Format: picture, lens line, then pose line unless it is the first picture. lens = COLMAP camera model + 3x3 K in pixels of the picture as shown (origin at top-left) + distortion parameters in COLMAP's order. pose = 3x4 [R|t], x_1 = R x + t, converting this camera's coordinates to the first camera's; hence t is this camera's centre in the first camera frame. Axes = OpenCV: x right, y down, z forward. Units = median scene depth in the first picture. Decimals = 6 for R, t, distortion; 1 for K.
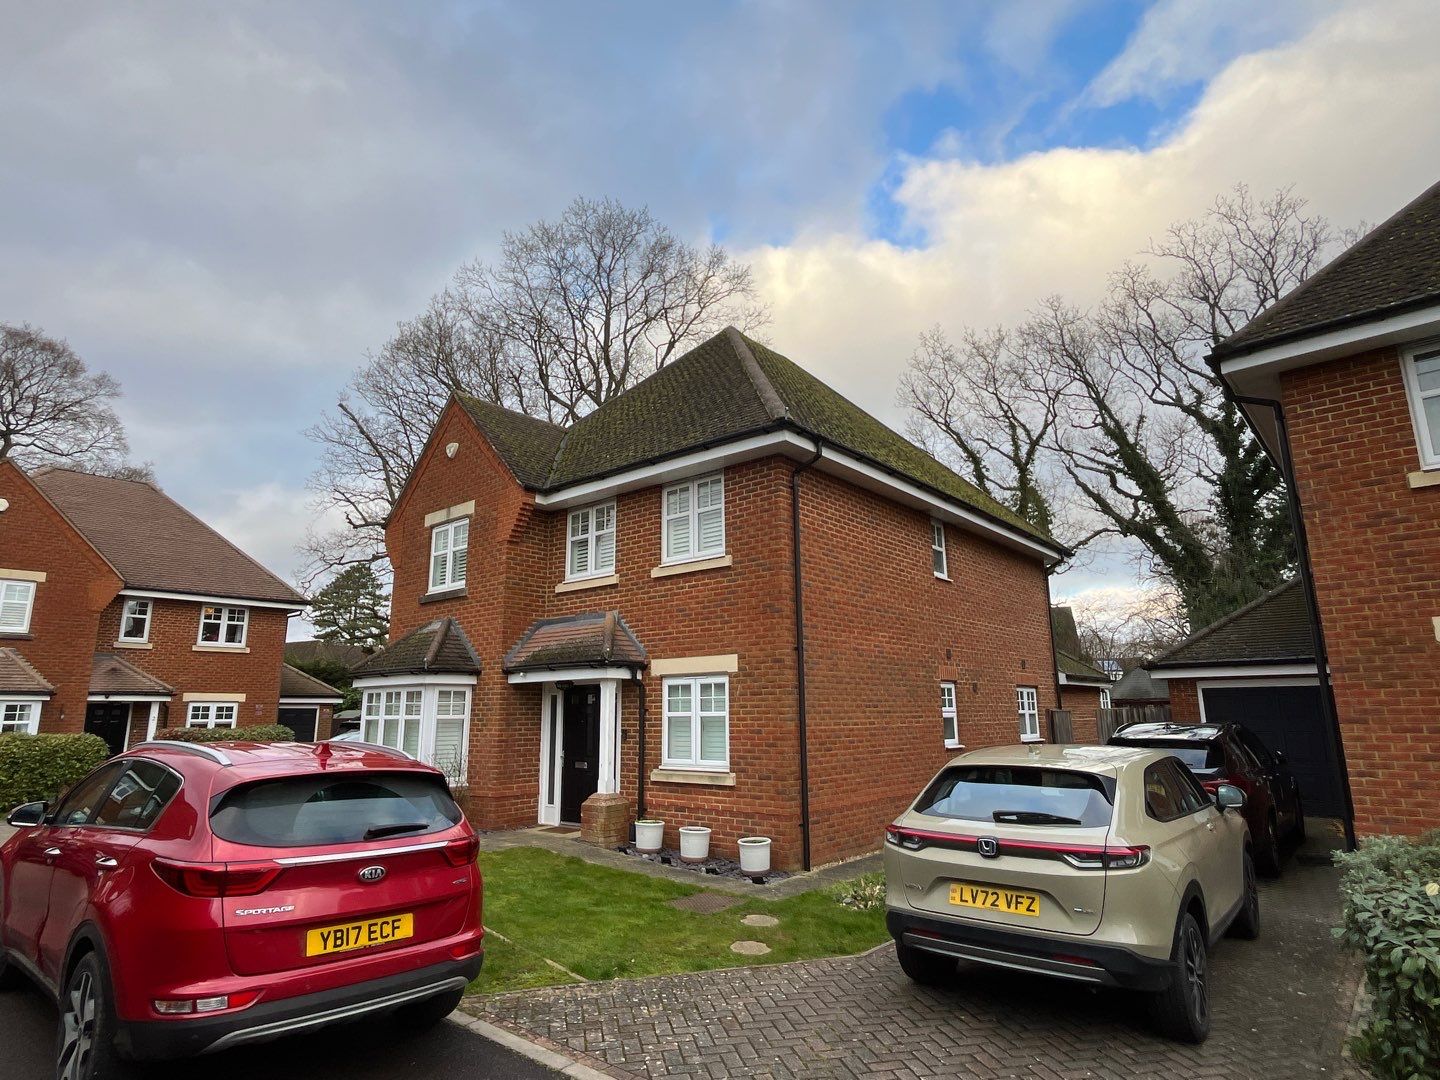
lens RADIAL K [[796.4, 0, 719.7], [0, 796.4, 538.6], [0, 0, 1]] dist [-0.004920, 0.001582]
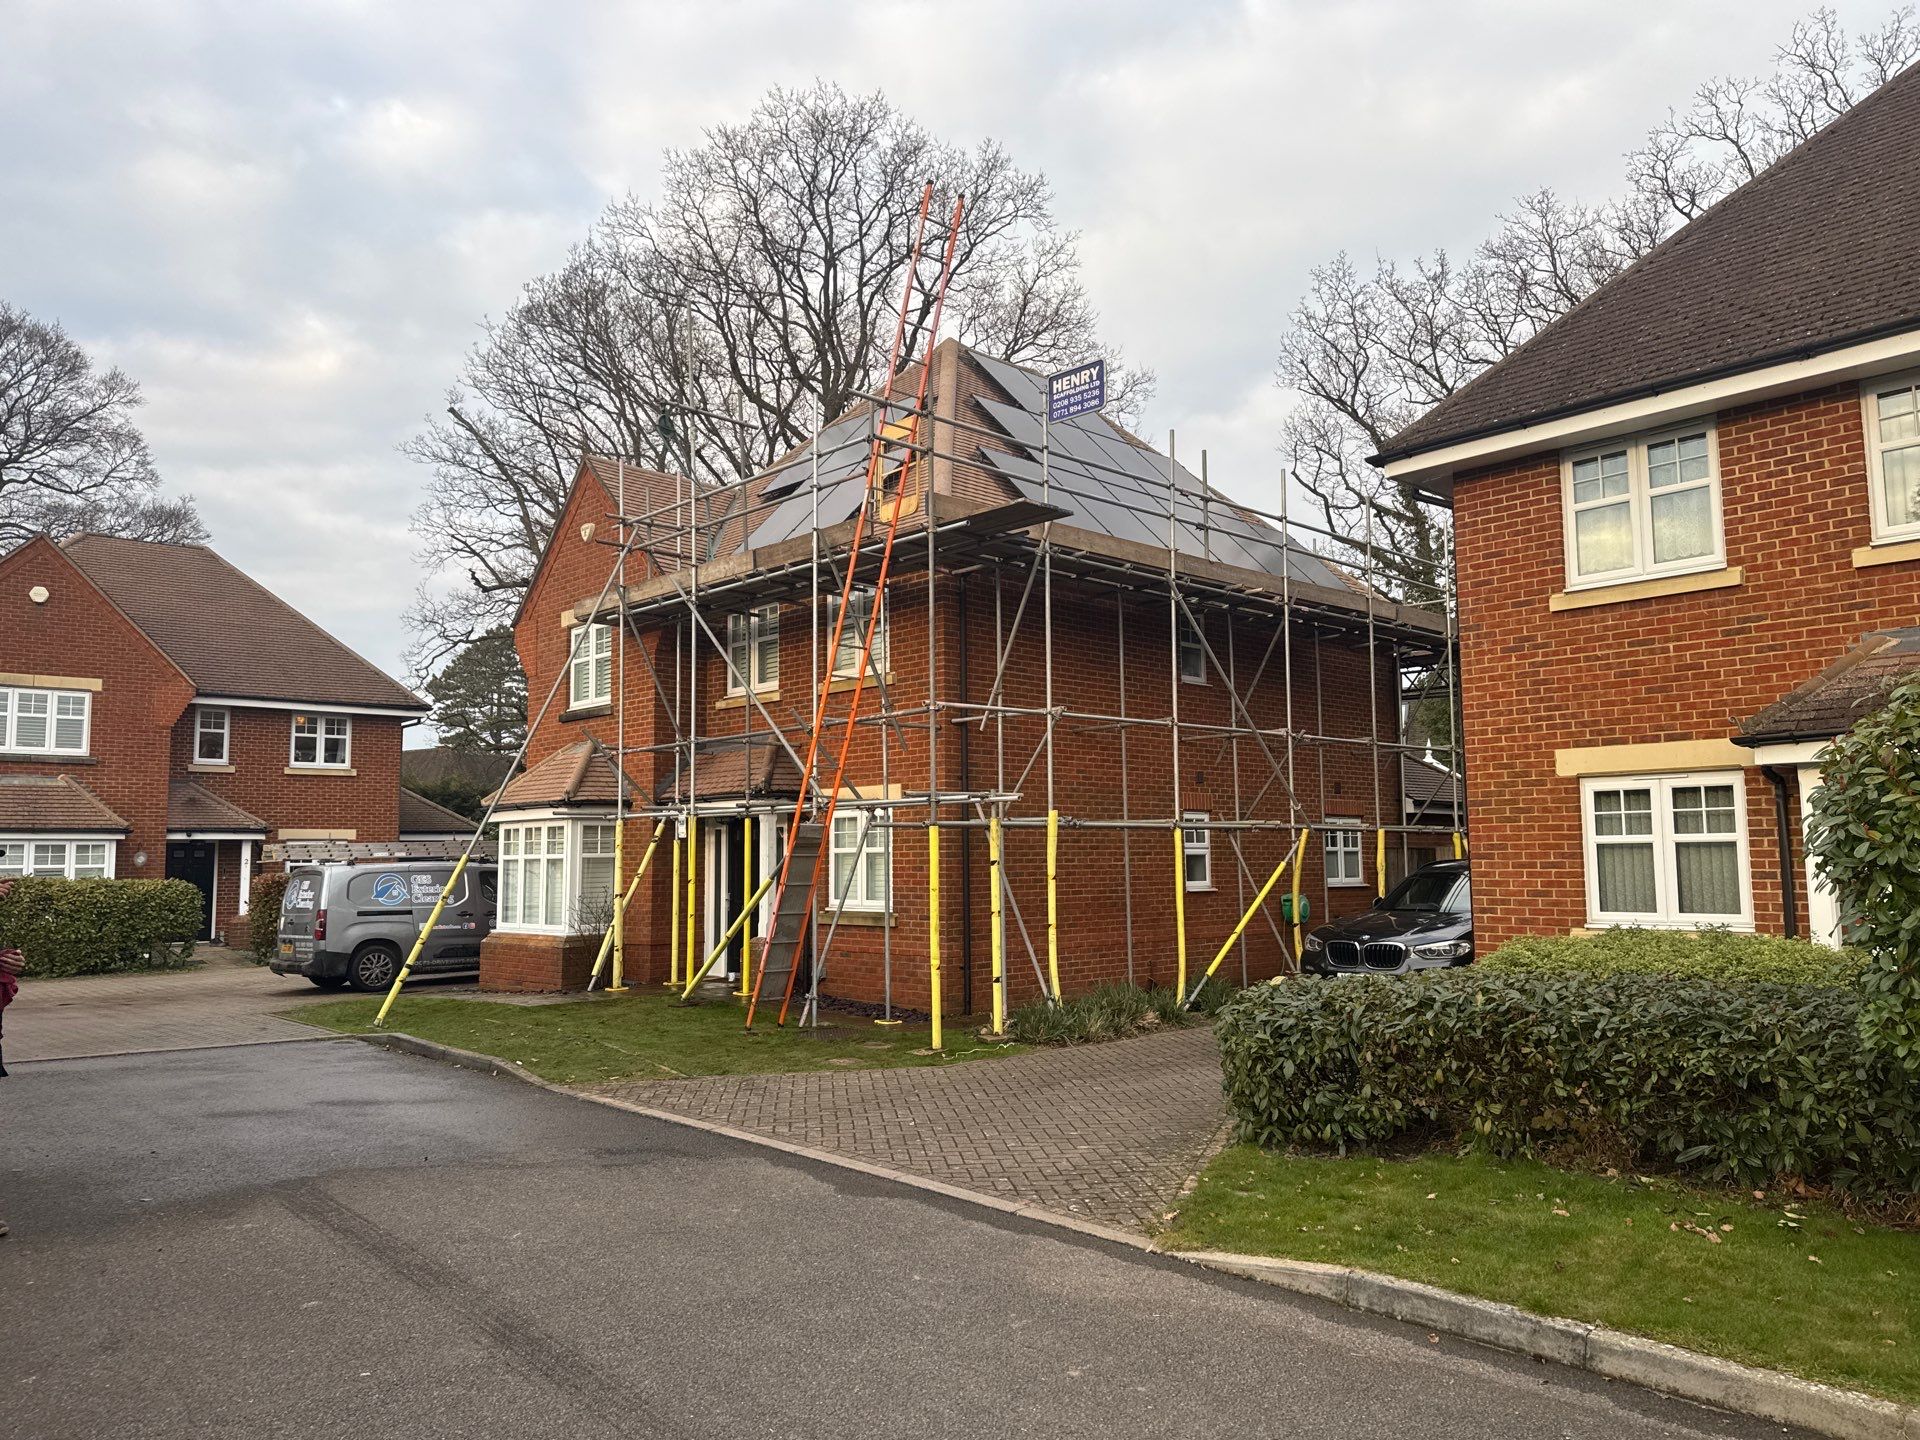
lens RADIAL K [[1347.7, 0, 962.6], [0, 1347.7, 724.4], [0, 0, 1]] dist [0.091332, -0.112602]
pose [[0.994825, -0.011321, -0.100974, 0.156086], [0.023292, 0.992719, 0.118179, -0.062345], [0.098901, -0.119919, 0.987845, -0.303752]]
